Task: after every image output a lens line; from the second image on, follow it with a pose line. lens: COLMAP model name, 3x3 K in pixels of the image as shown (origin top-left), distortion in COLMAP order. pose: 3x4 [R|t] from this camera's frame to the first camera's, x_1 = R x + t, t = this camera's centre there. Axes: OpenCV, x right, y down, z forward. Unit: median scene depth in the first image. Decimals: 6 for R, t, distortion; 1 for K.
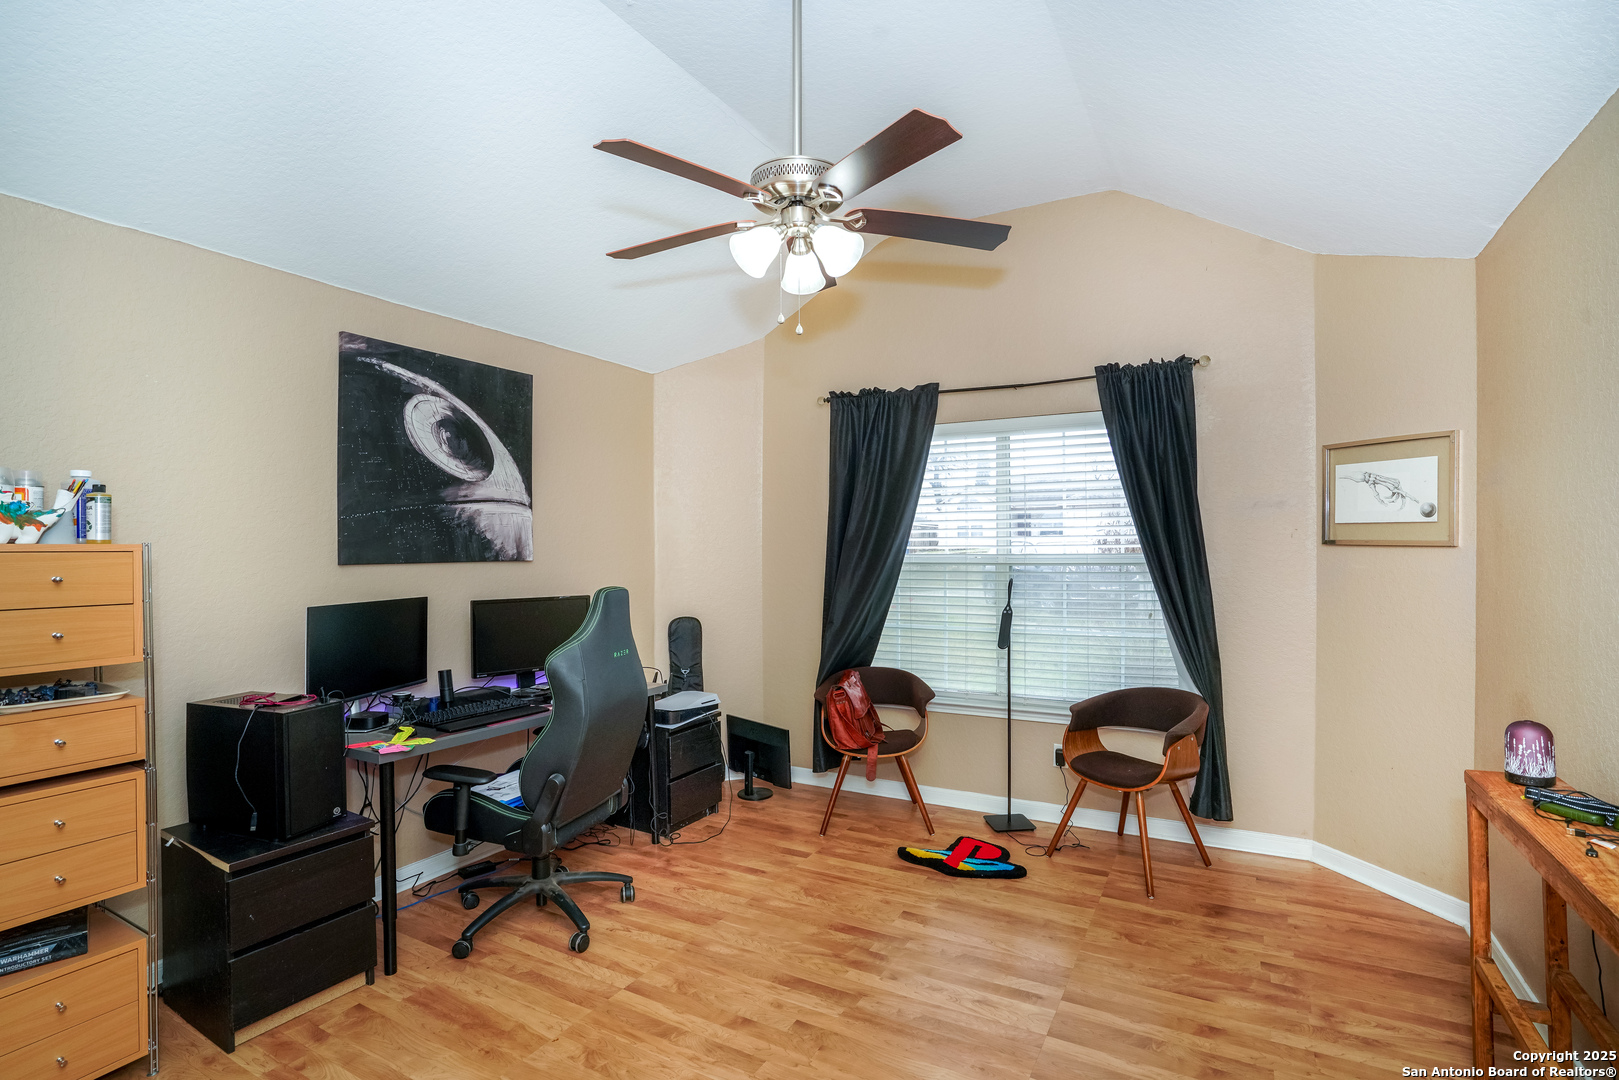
lens RADIAL K [[746.8, 0, 802.1], [0, 746.8, 542.9], [0, 0, 1]] dist [-0.053918, 0.009953]
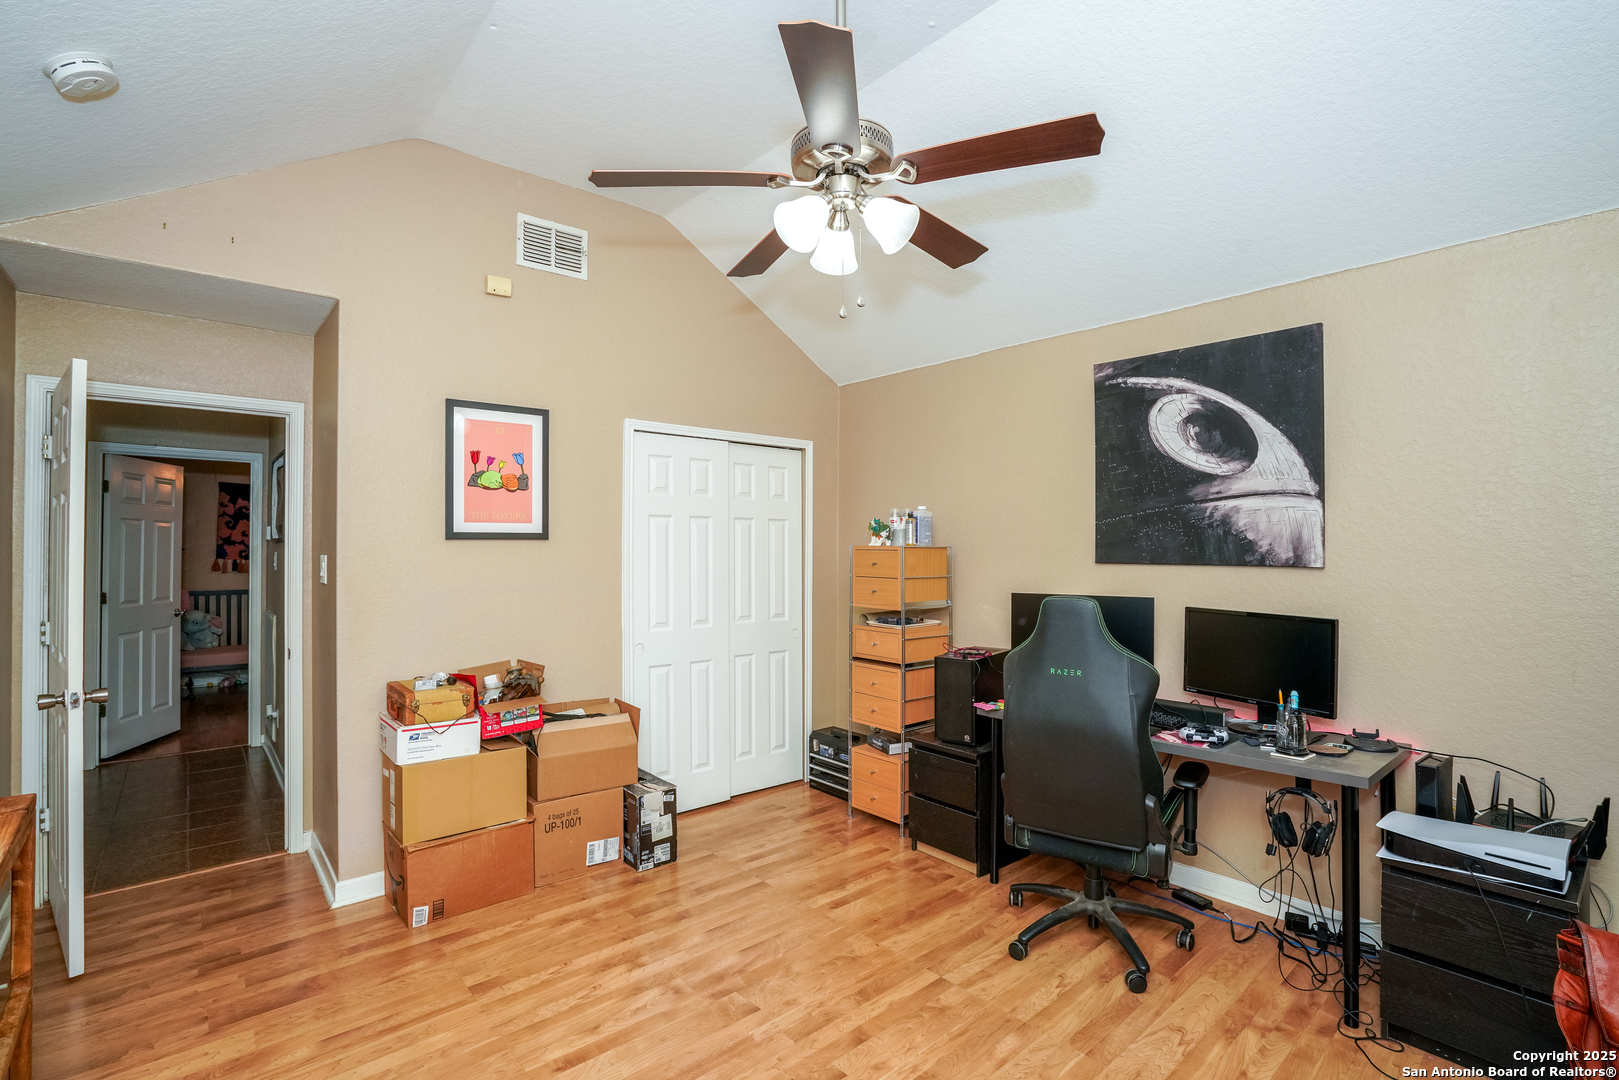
lens RADIAL K [[746.8, 0, 799.4], [0, 746.8, 536.3], [0, 0, 1]] dist [-0.053918, 0.009953]
pose [[-0.334521, 0.002493, -0.942385, 0.579928], [0.011518, 0.999933, -0.001444, -0.014873], [0.942318, -0.011338, -0.334528, 0.837686]]
